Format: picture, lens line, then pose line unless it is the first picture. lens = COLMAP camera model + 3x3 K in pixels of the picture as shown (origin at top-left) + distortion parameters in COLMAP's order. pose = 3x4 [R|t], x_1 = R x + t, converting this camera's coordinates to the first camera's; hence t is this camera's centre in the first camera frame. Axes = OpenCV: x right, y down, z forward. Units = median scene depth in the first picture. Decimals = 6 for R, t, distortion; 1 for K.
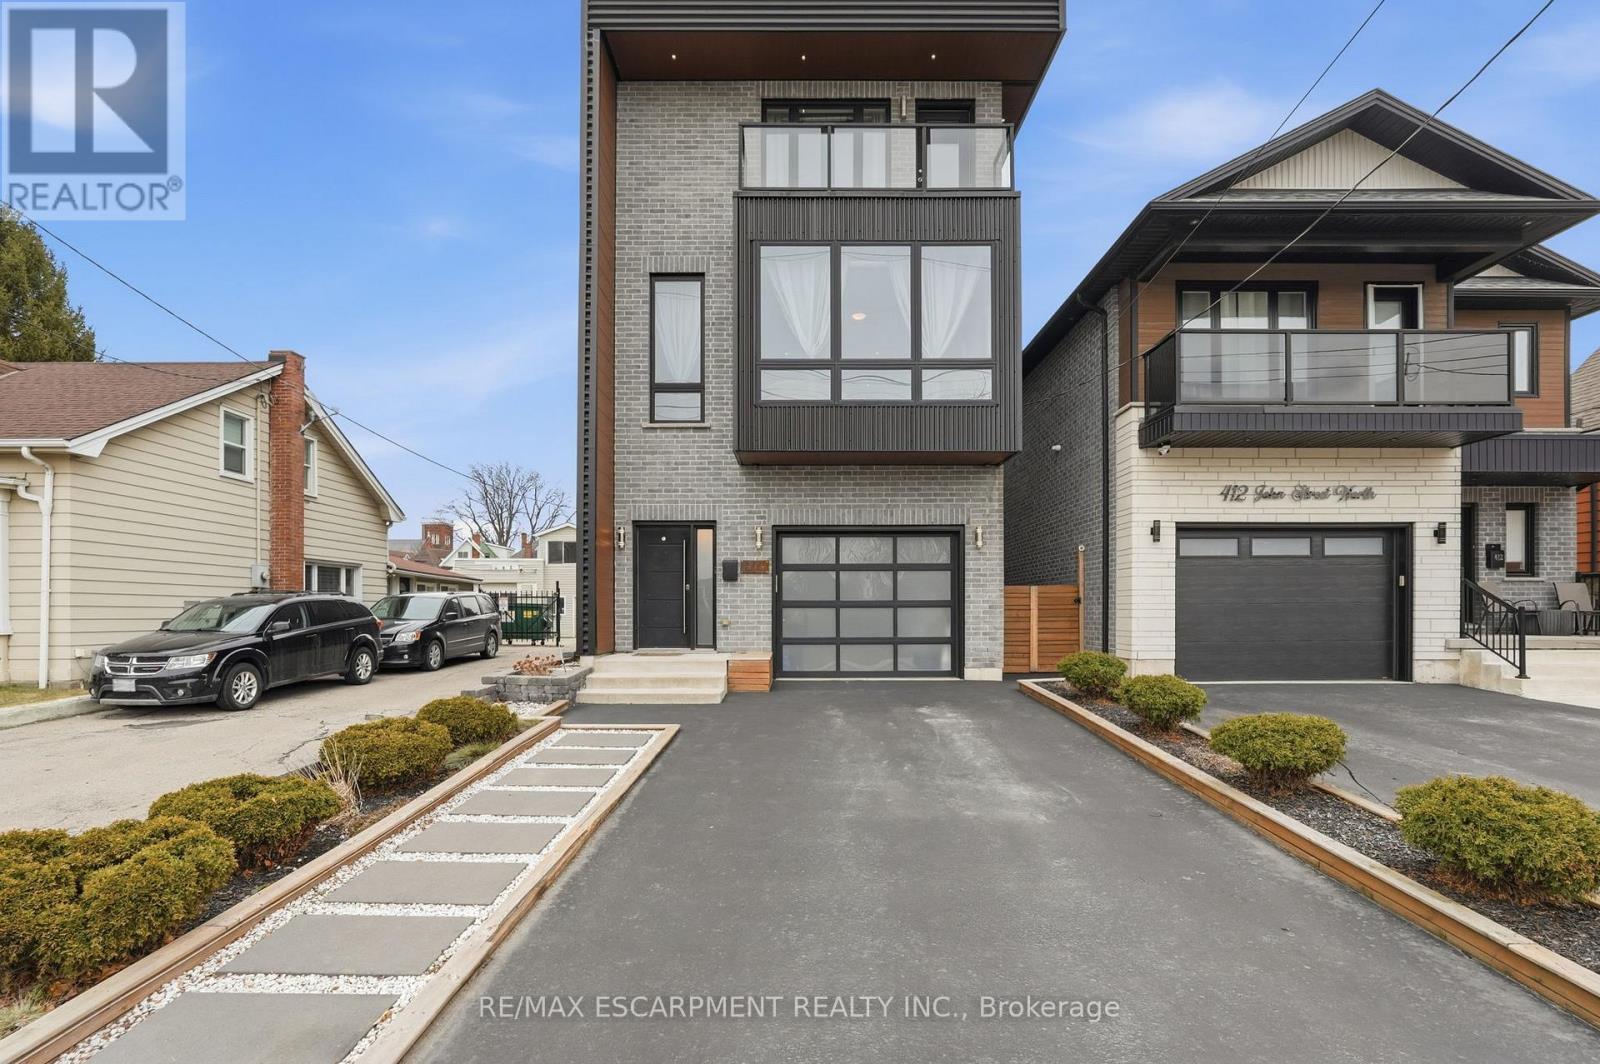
lens RADIAL K [[742.2, 0, 800.1], [0, 742.2, 493.2], [0, 0, 1]] dist [-0.006938, 0.000316]
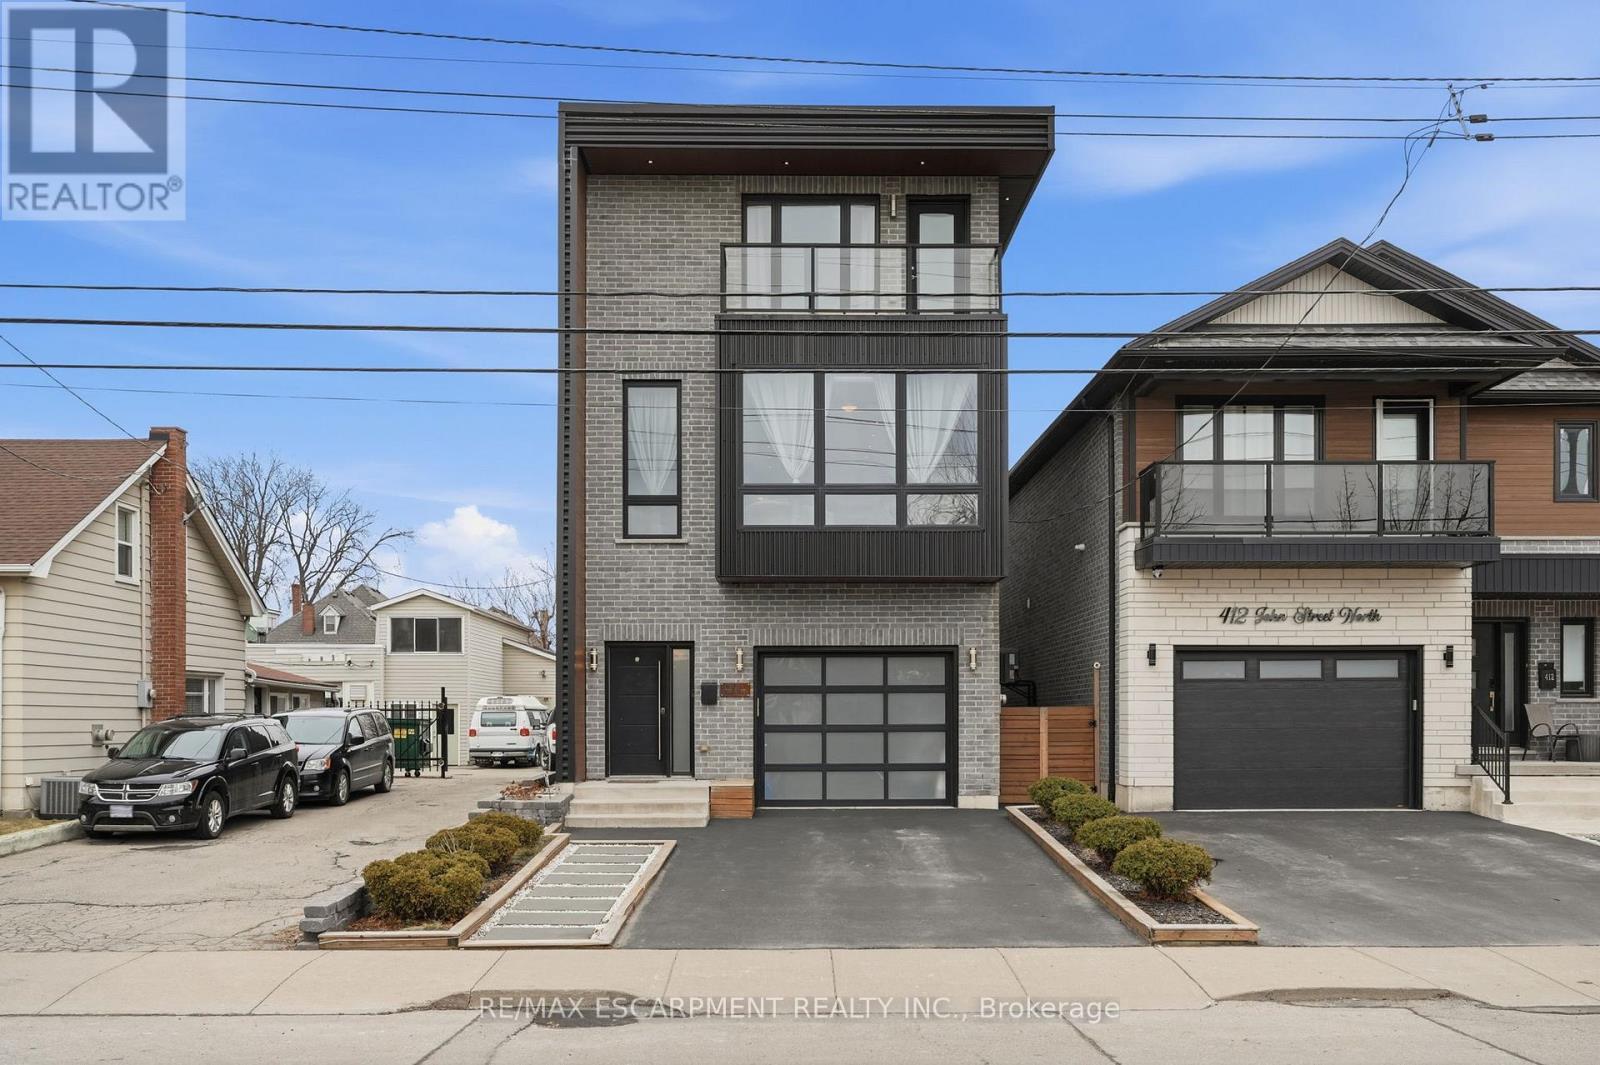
lens RADIAL K [[2035.3, 0, 800.0], [0, 2035.3, 532.5], [0, 0, 1]] dist [0.002364, -0.031071]
pose [[0.999976, -0.000480, 0.006854, 0.003464], [-0.000040, 0.997128, 0.075739, -0.301273], [-0.006871, -0.075738, 0.997104, -1.591806]]
